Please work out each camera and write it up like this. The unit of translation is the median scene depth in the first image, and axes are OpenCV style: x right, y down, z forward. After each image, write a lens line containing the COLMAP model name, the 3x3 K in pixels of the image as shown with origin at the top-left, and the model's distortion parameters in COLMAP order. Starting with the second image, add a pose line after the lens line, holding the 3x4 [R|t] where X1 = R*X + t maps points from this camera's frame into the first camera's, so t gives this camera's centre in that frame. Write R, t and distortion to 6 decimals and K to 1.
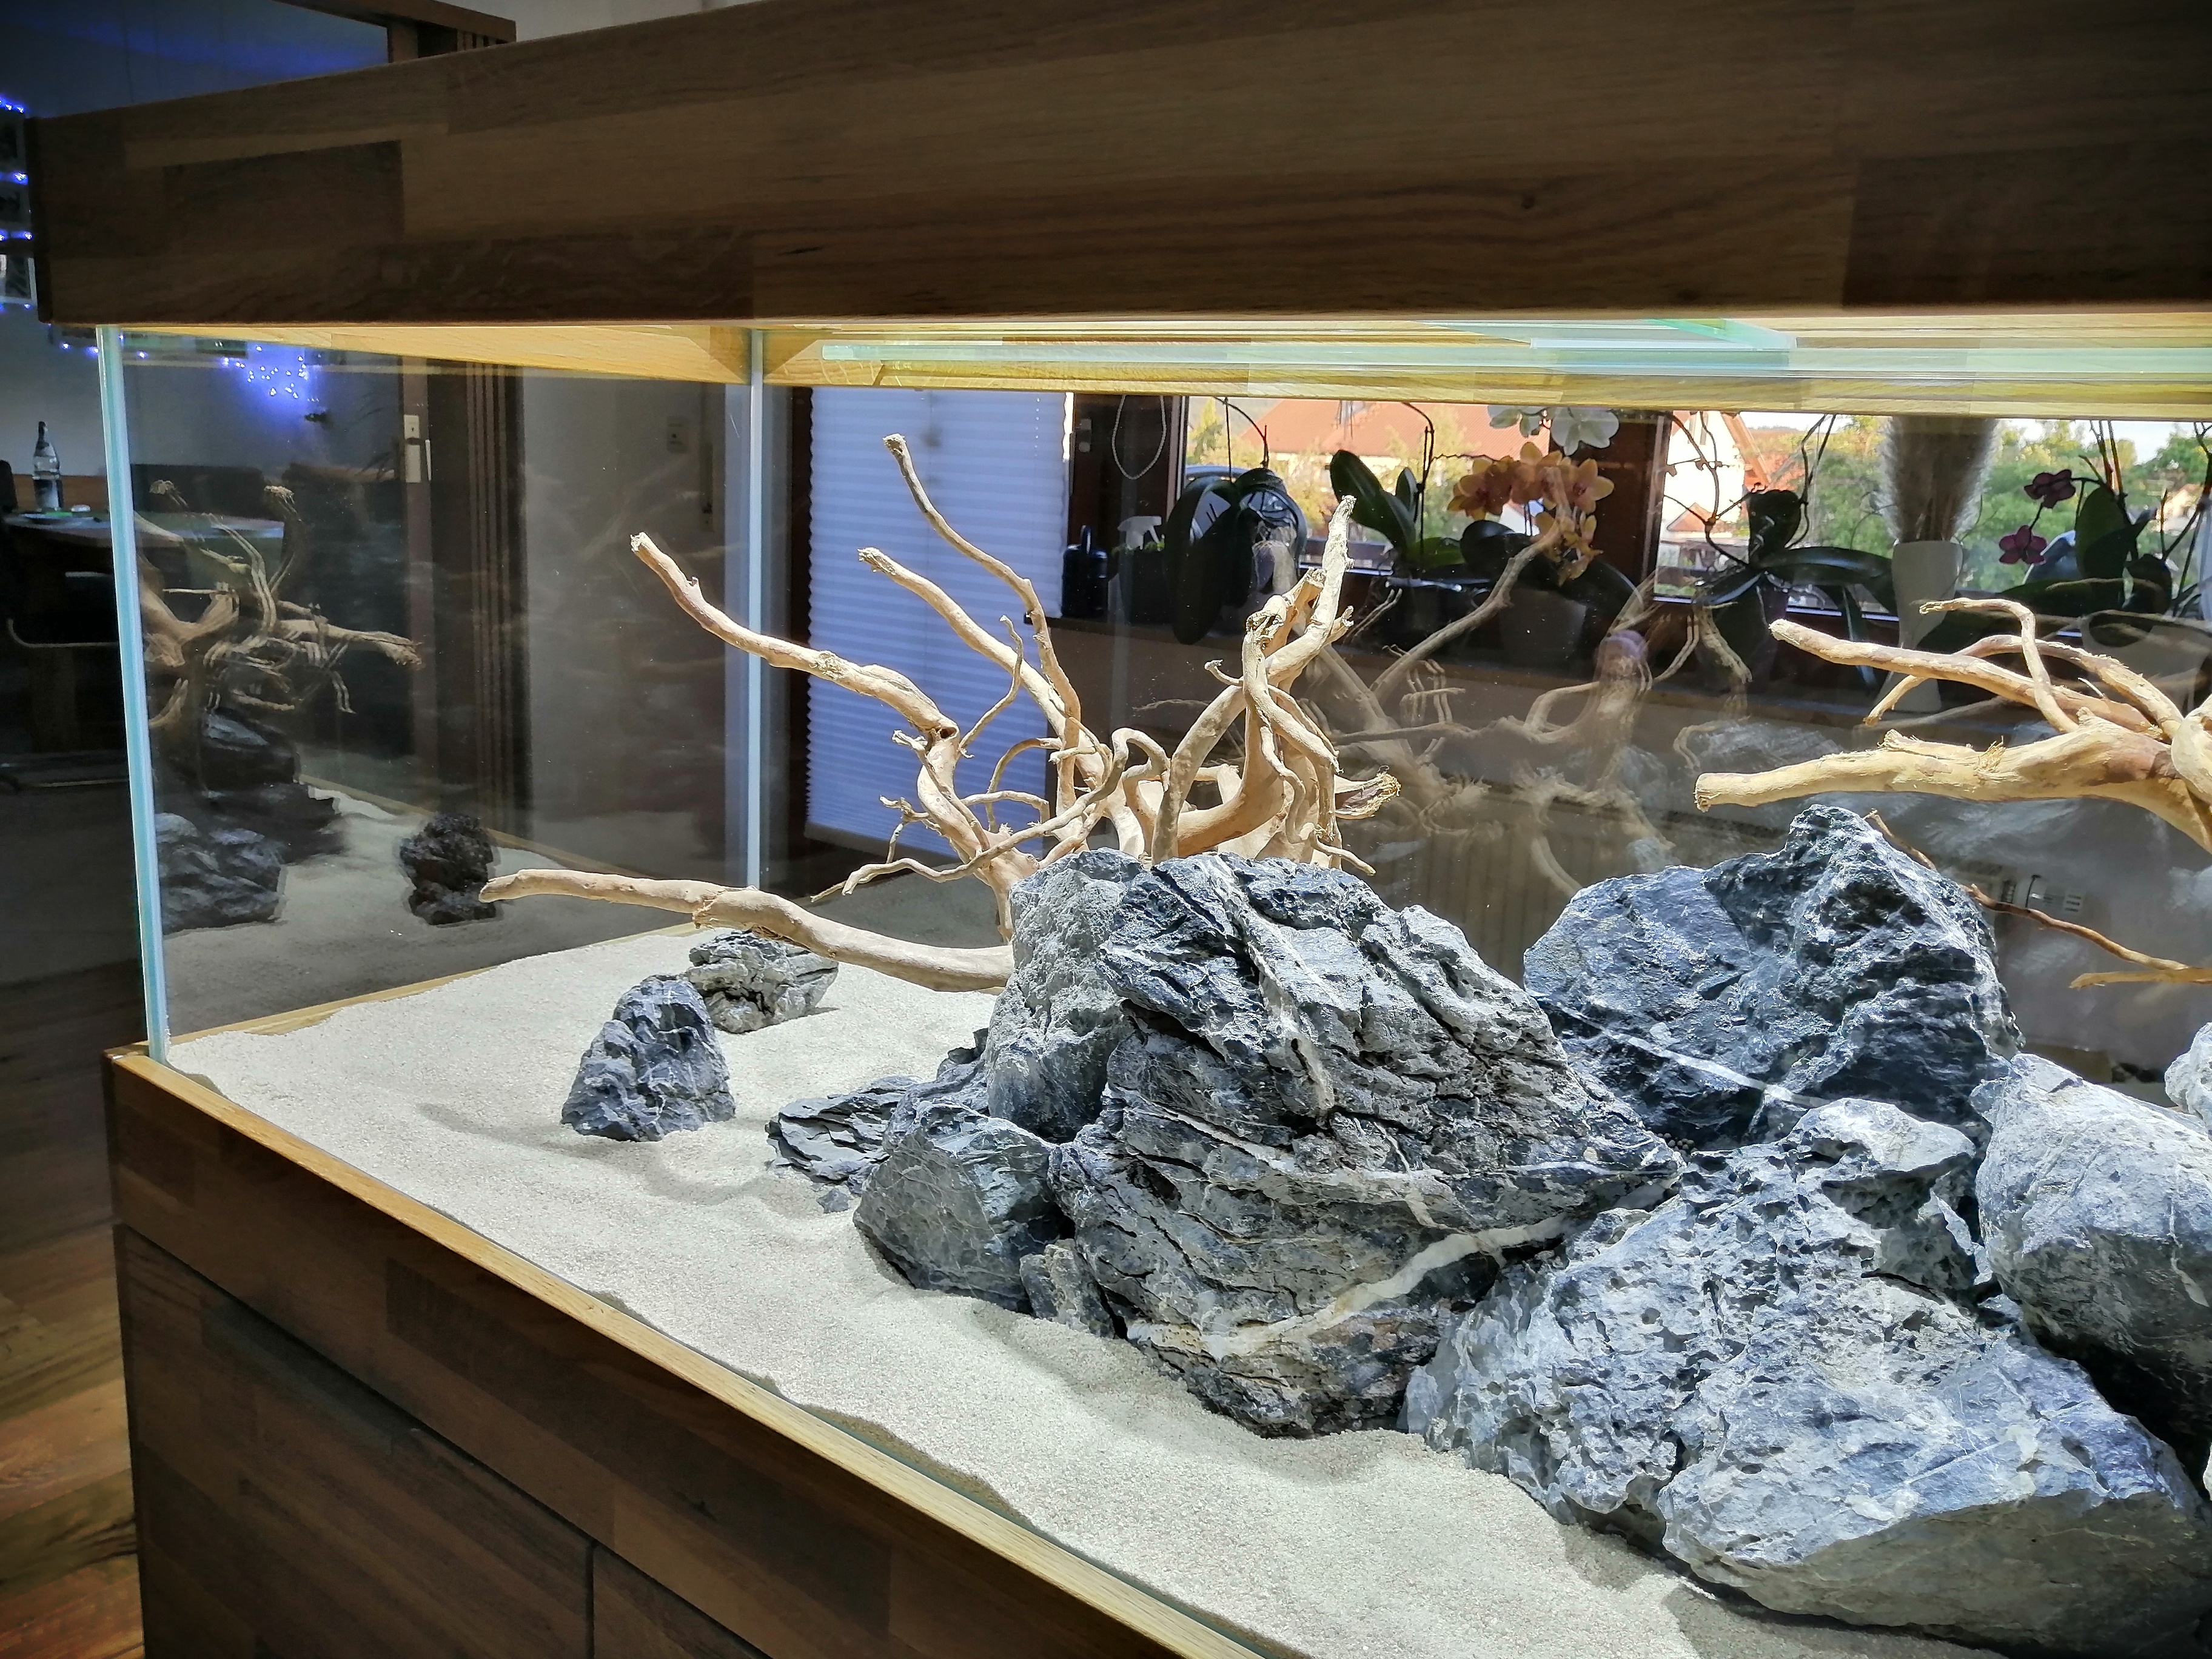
lens RADIAL K [[1736.9, 0, 1110.6], [0, 1736.9, 845.0], [0, 0, 1]] dist [0.001528, 0.015349]
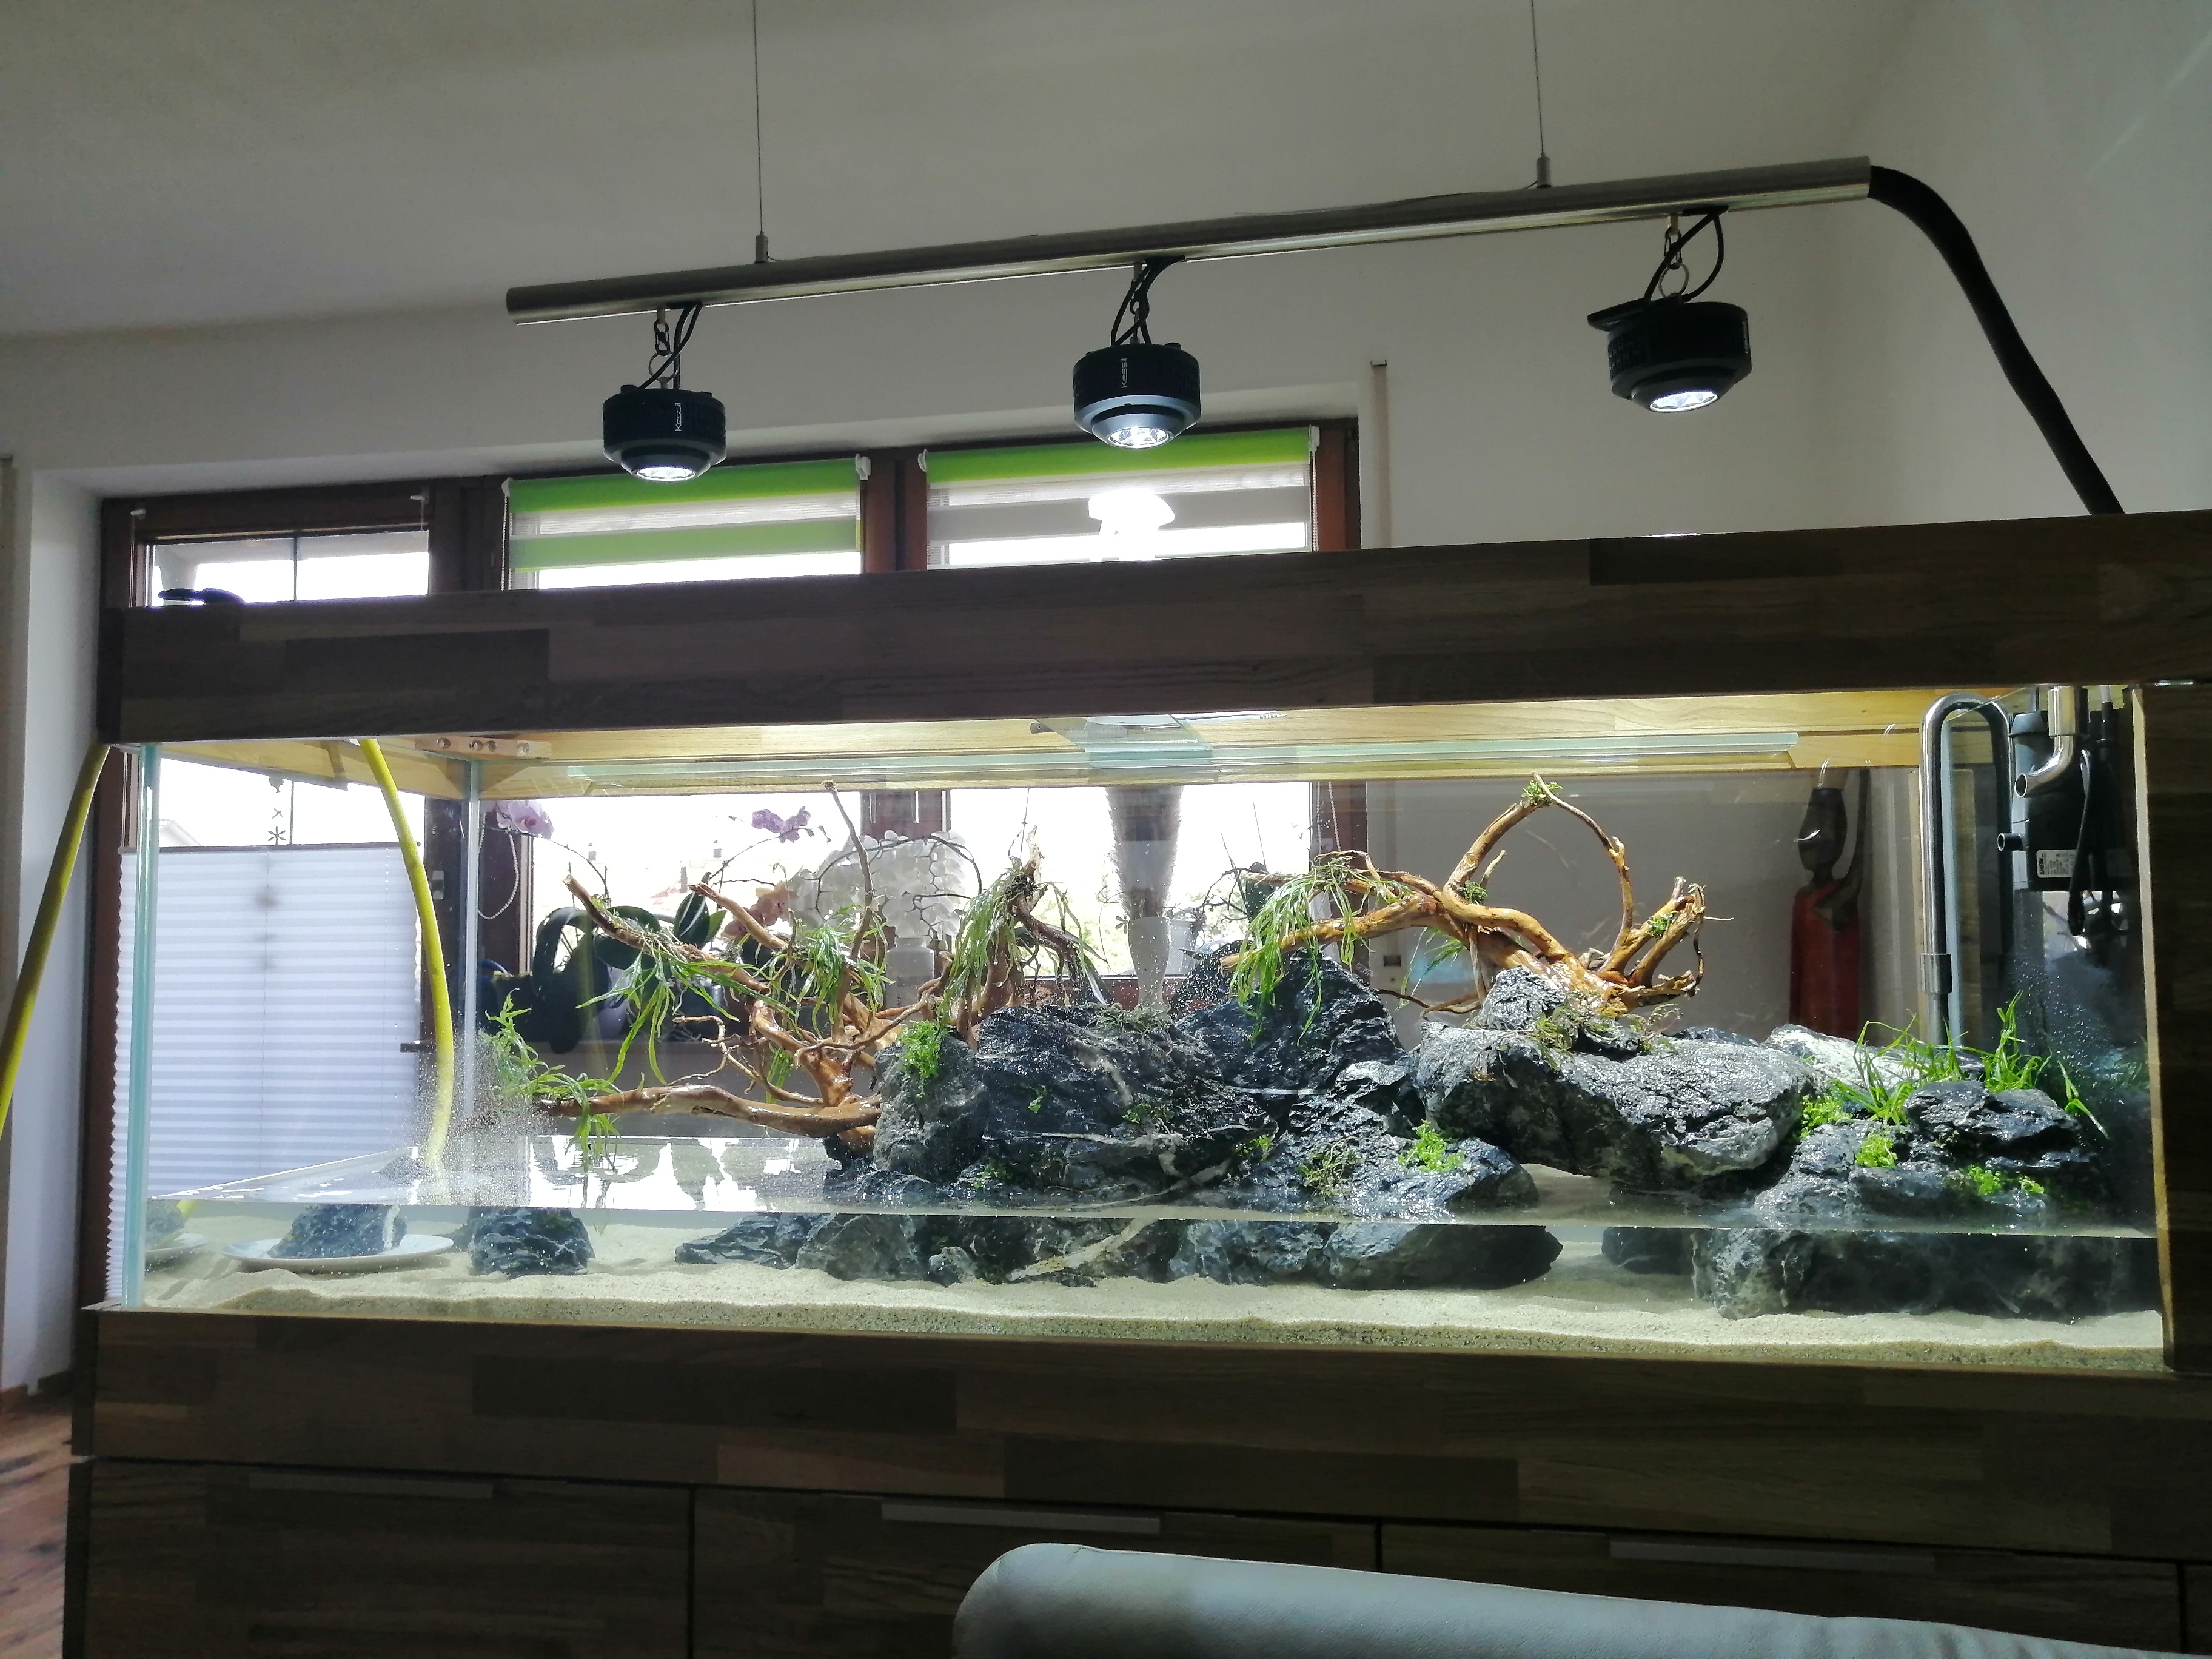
lens RADIAL K [[1736.9, 0, 1101.1], [0, 1736.9, 827.0], [0, 0, 1]] dist [0.001528, 0.015349]
pose [[0.882417, -0.020572, 0.470018, -0.811599], [0.151381, 0.958329, -0.242260, 0.318108], [-0.445448, 0.284926, 0.848760, -0.732433]]
